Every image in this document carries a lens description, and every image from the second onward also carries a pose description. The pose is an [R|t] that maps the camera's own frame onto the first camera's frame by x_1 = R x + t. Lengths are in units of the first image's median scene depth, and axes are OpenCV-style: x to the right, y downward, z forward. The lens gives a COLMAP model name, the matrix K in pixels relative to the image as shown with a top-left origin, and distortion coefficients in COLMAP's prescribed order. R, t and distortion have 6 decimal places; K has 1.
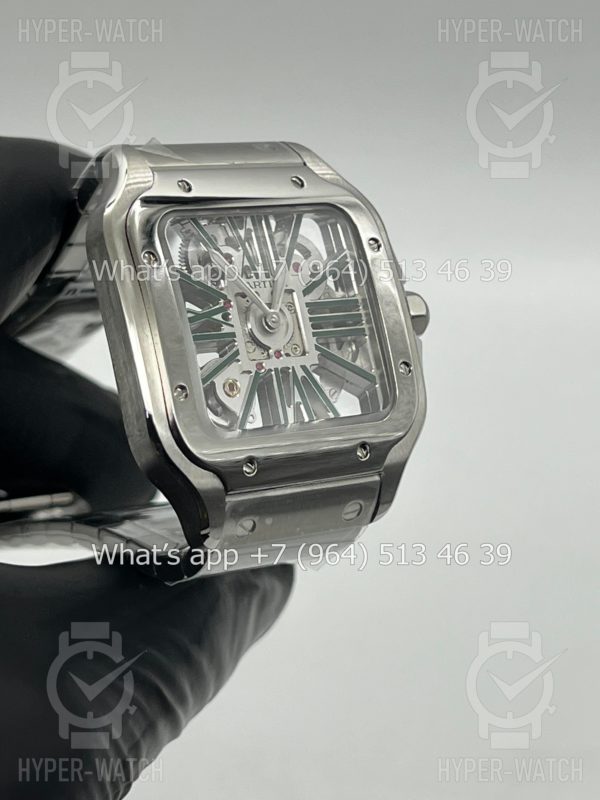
lens RADIAL K [[2176.6, 0, 298.4], [0, 2176.6, 400.4], [0, 0, 1]] dist [0.207745, 0.000000]
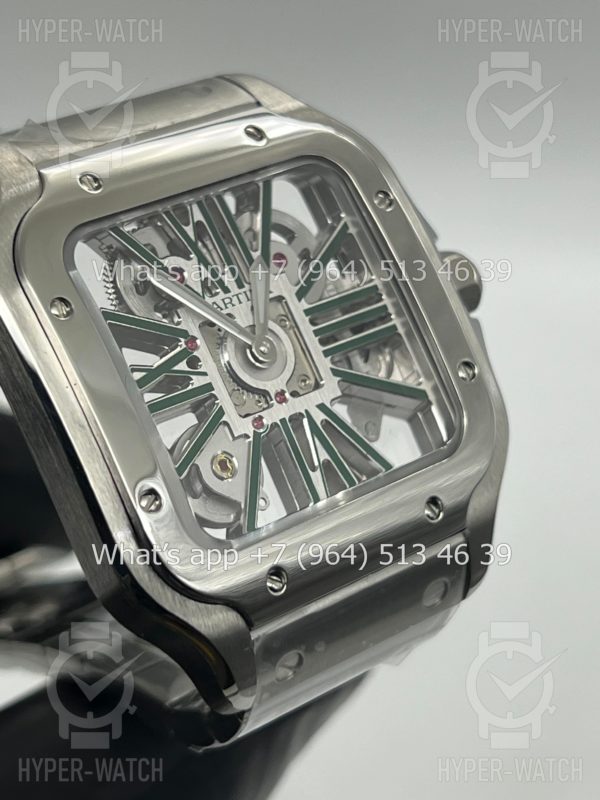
lens RADIAL K [[2176.6, 0, 302.0], [0, 2176.6, 400.0], [0, 0, 1]] dist [0.207745, 0.000000]
pose [[0.977644, -0.210146, -0.007183, 0.001735], [0.209980, 0.973942, 0.085706, -0.076541], [-0.011015, -0.085298, 0.996295, 0.328579]]
